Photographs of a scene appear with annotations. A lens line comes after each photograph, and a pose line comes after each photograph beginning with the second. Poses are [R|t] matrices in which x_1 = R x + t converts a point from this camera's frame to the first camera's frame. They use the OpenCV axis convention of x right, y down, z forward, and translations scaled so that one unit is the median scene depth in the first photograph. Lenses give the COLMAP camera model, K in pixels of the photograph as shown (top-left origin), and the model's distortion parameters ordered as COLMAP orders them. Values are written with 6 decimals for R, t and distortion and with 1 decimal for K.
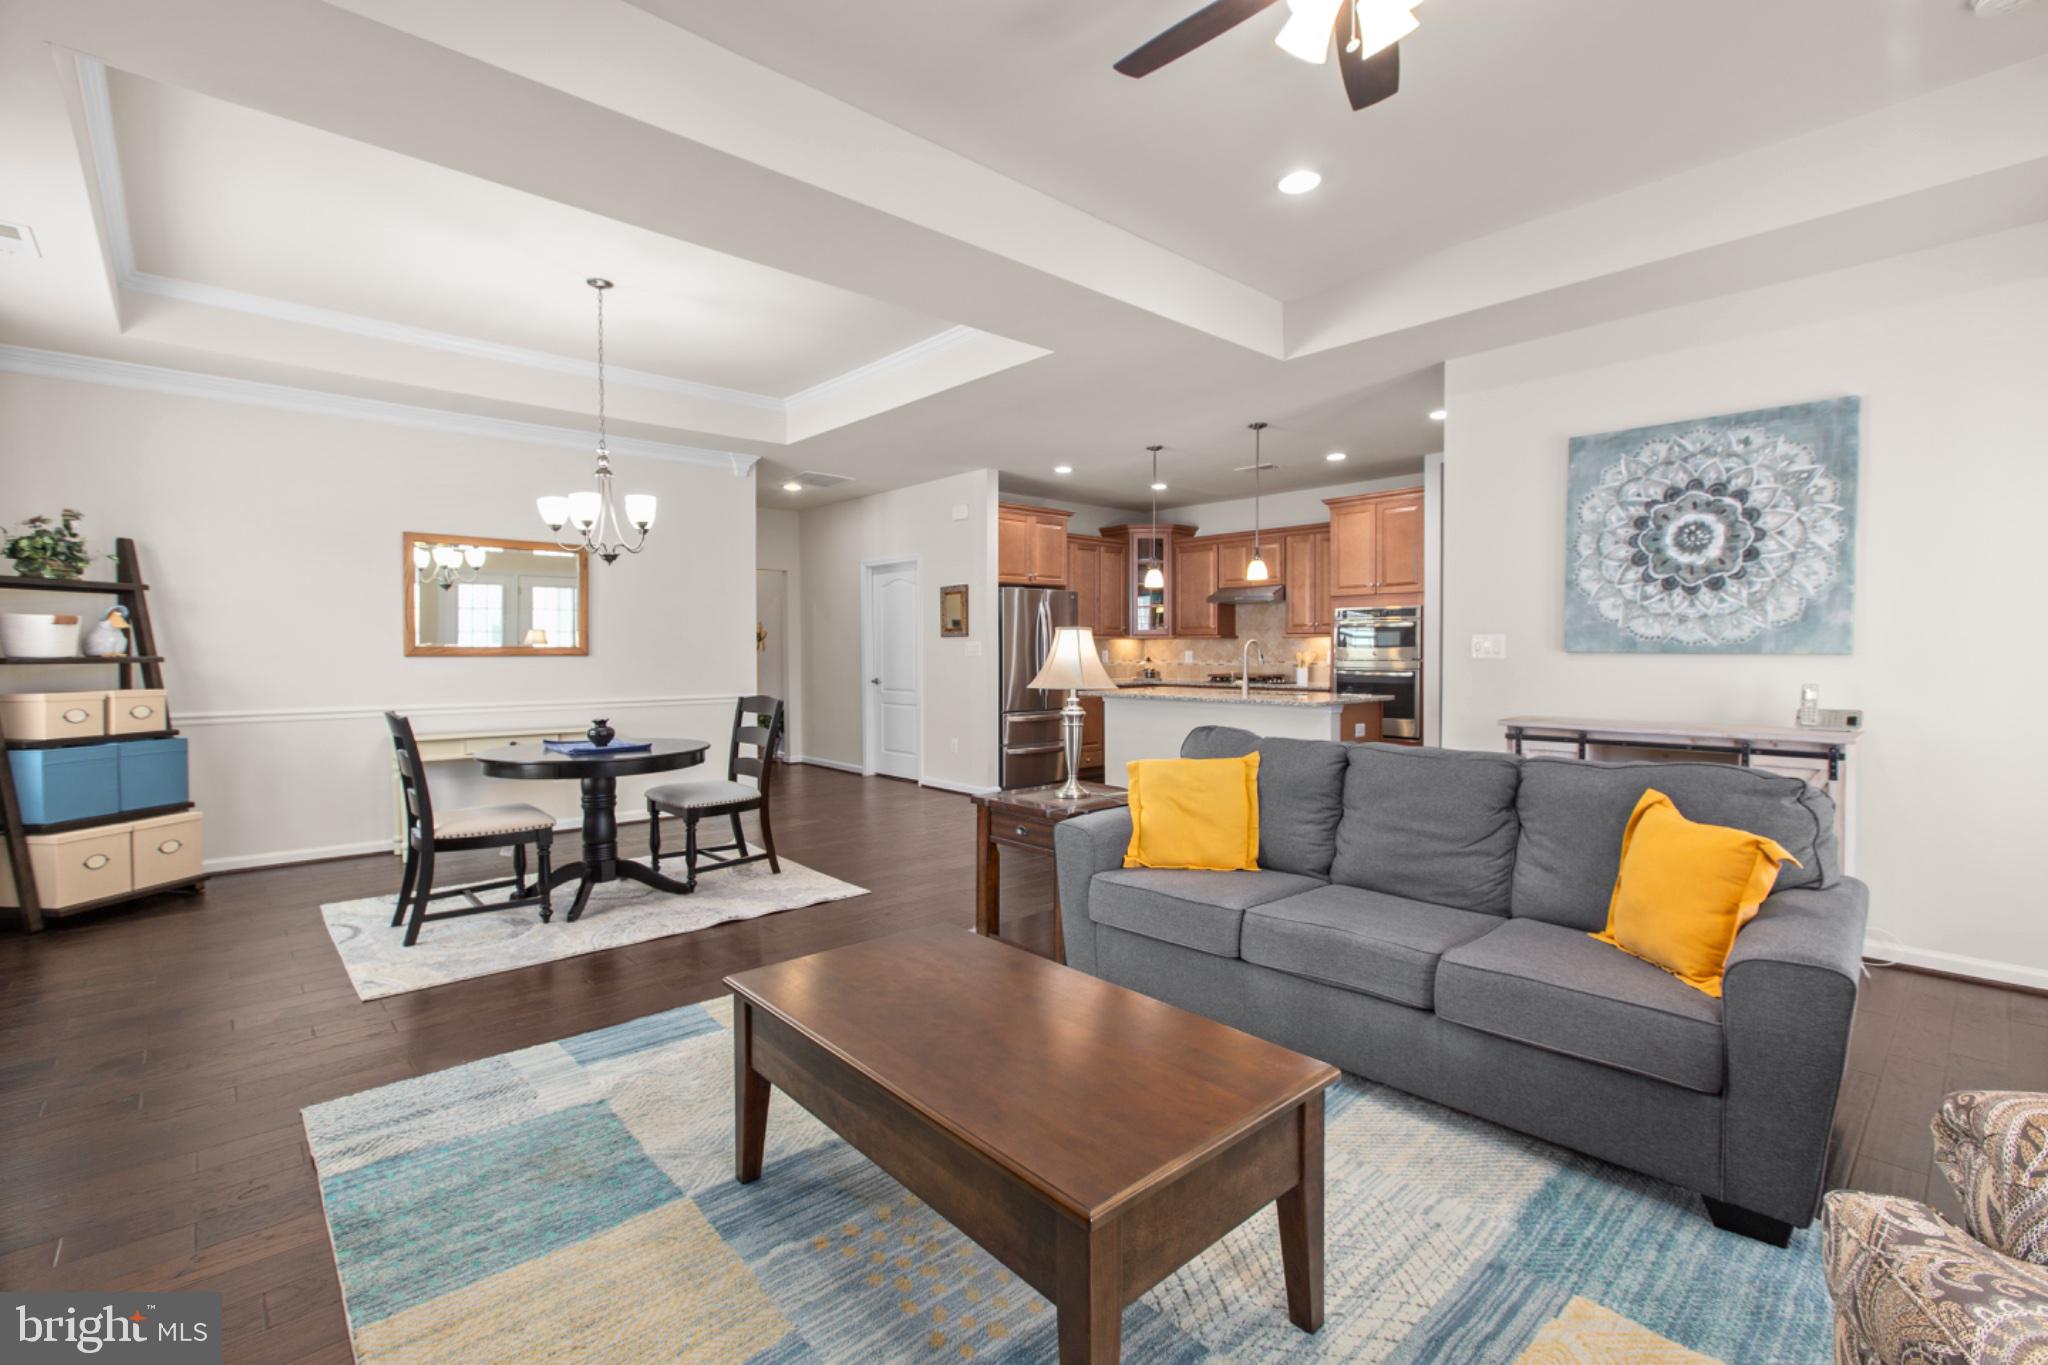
lens RADIAL K [[909.9, 0, 1021.1], [0, 909.9, 662.0], [0, 0, 1]] dist [0.005462, -0.001973]
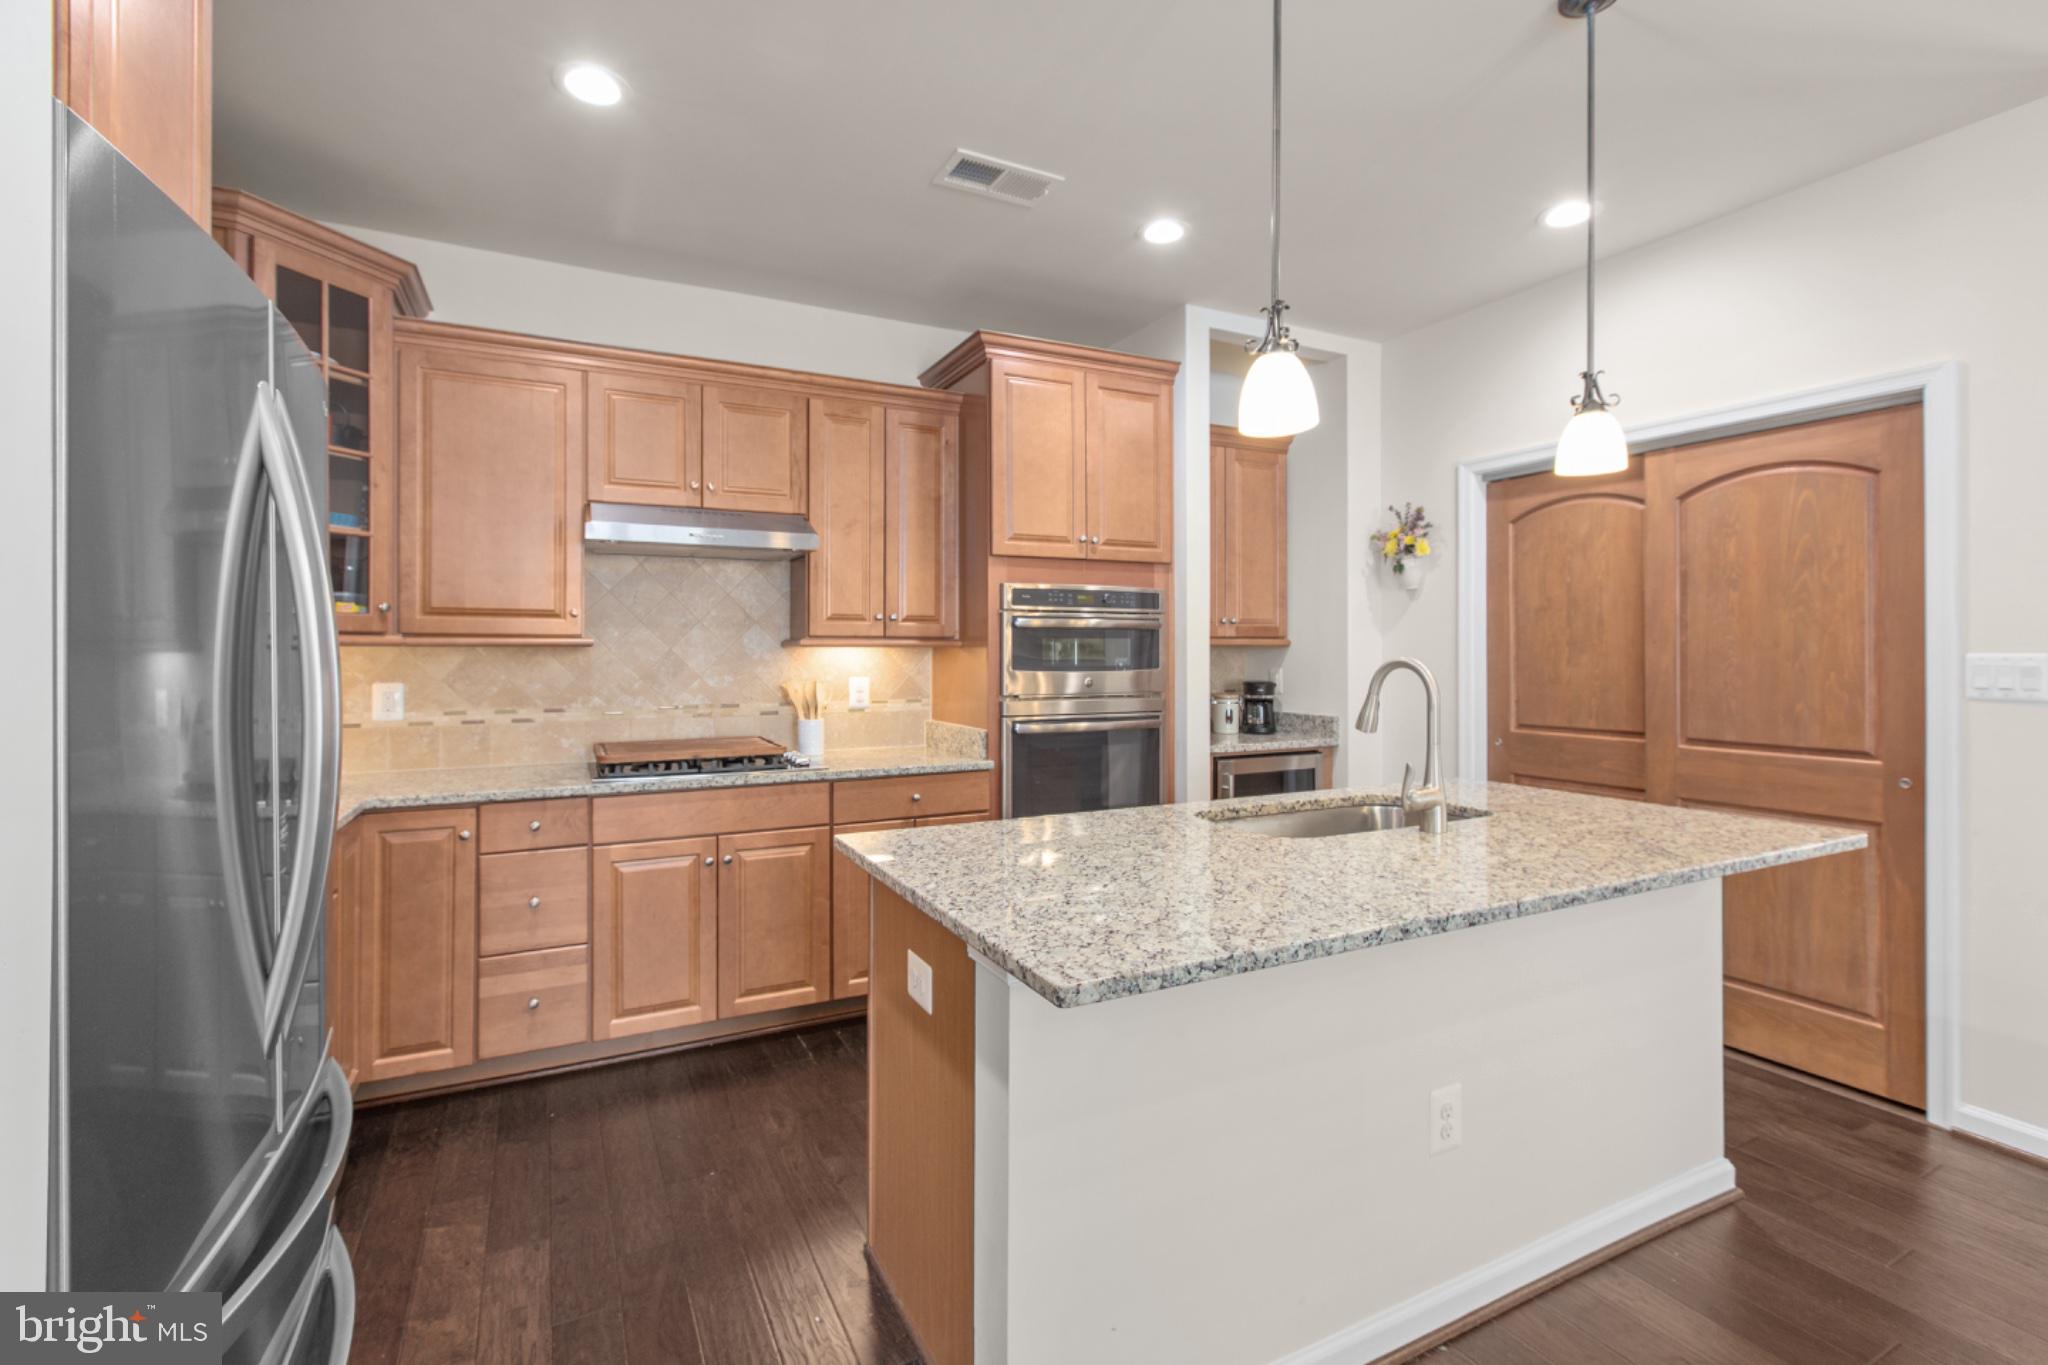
lens RADIAL K [[920.6, 0, 1016.6], [0, 920.6, 648.9], [0, 0, 1]] dist [0.002621, -0.000030]
pose [[0.266242, 0.006050, 0.963887, -0.159495], [0.015447, 0.999825, -0.010543, -0.040964], [-0.963782, 0.017696, 0.266102, 1.637948]]
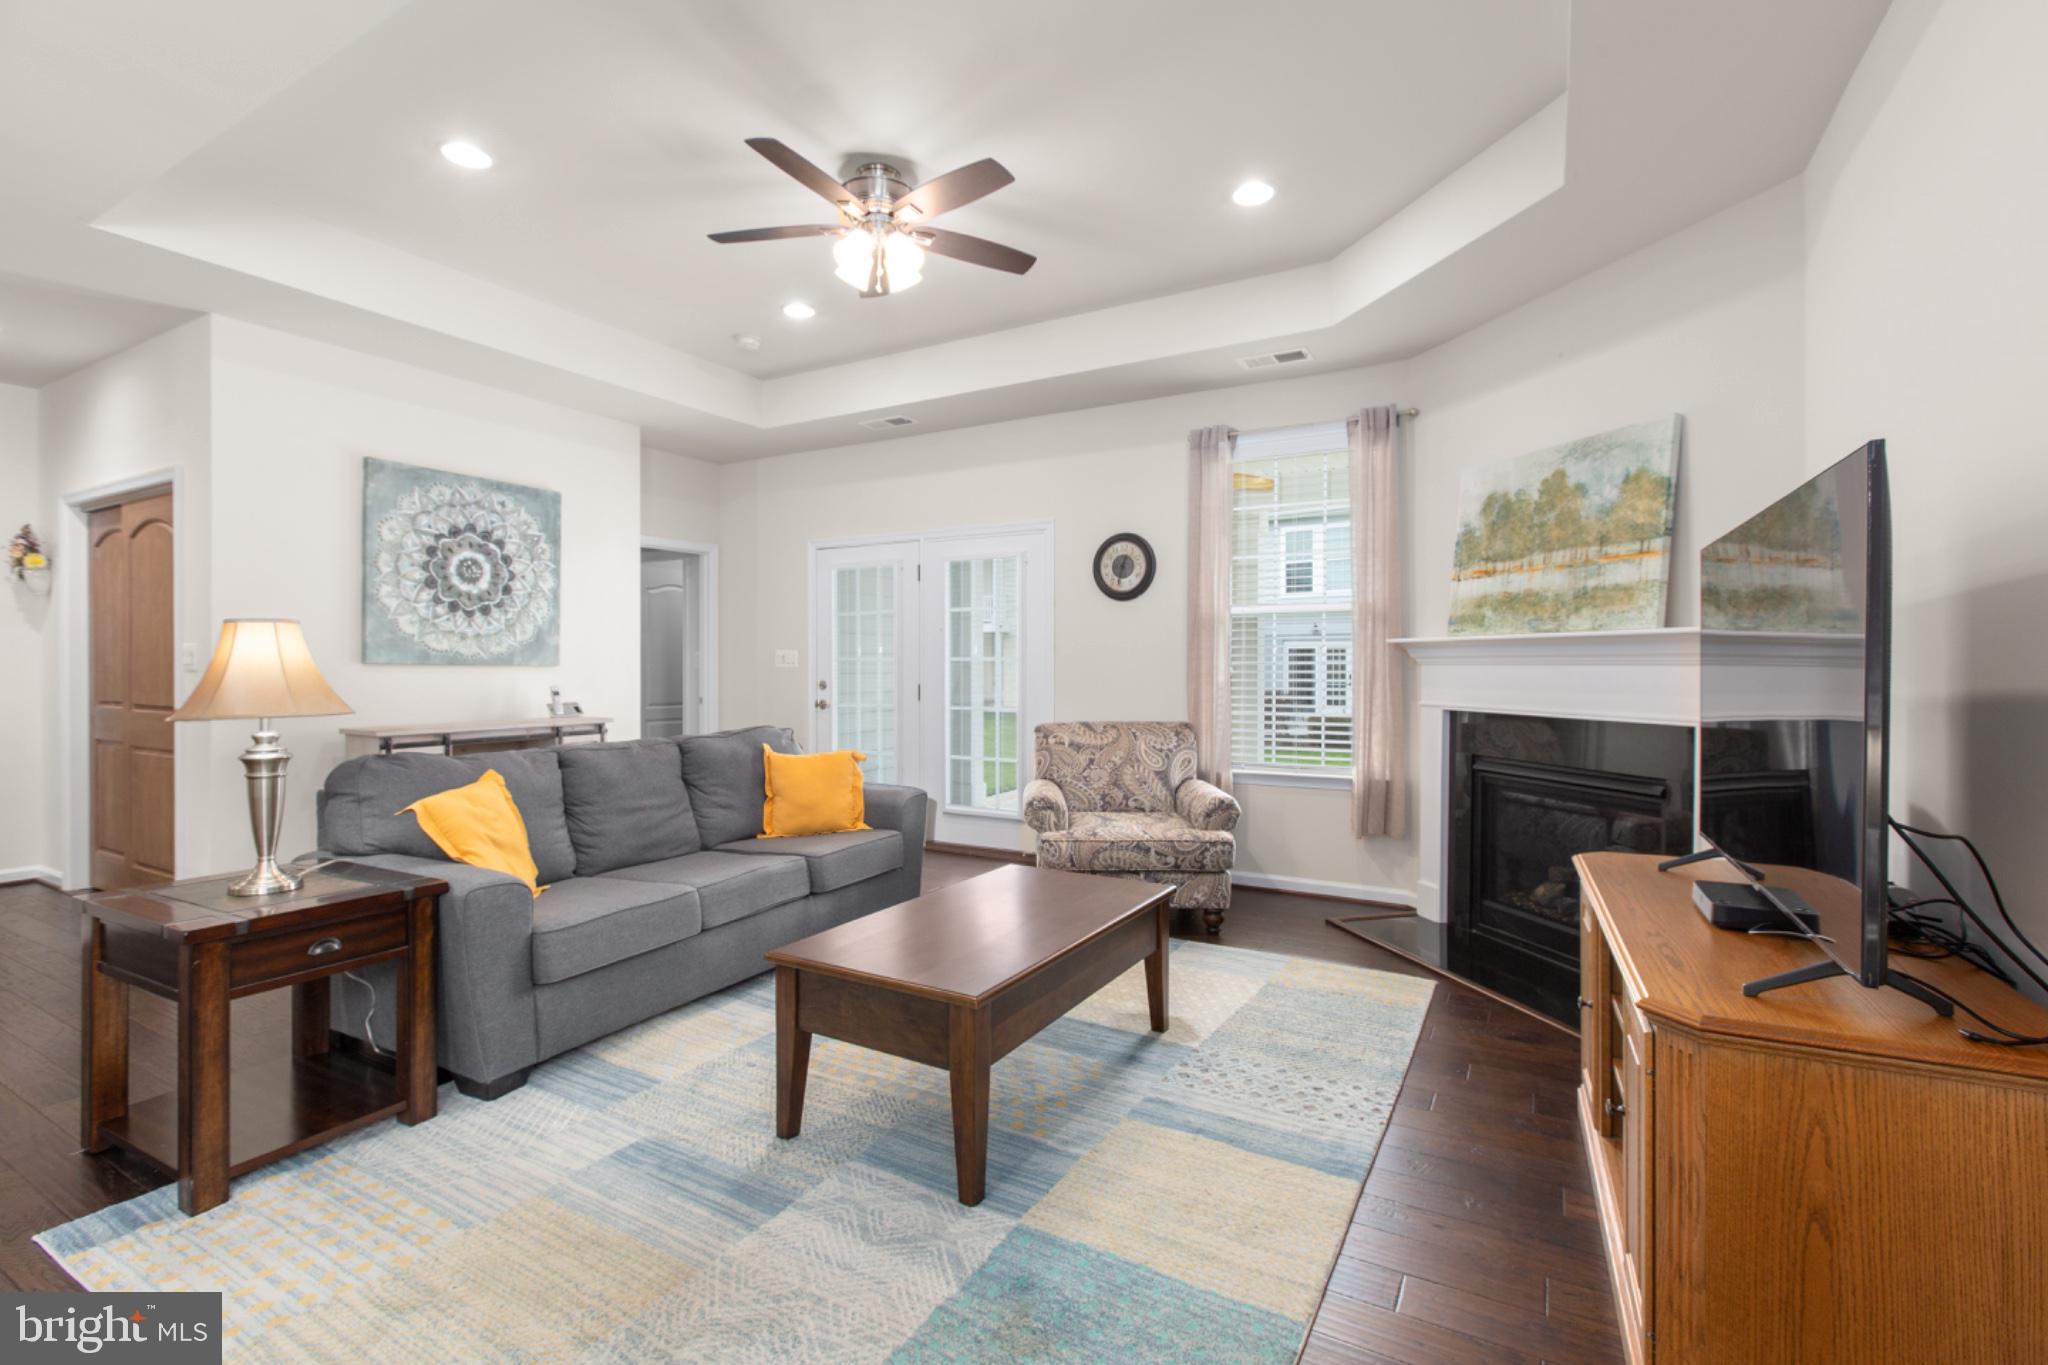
lens RADIAL K [[916.5, 0, 1021.9], [0, 916.5, 671.6], [0, 0, 1]] dist [0.001851, 0.000257]
pose [[-0.306570, -0.003439, 0.951842, -0.640548], [0.013473, 0.999878, 0.007952, -0.000213], [-0.951753, 0.015262, -0.306487, 0.640635]]
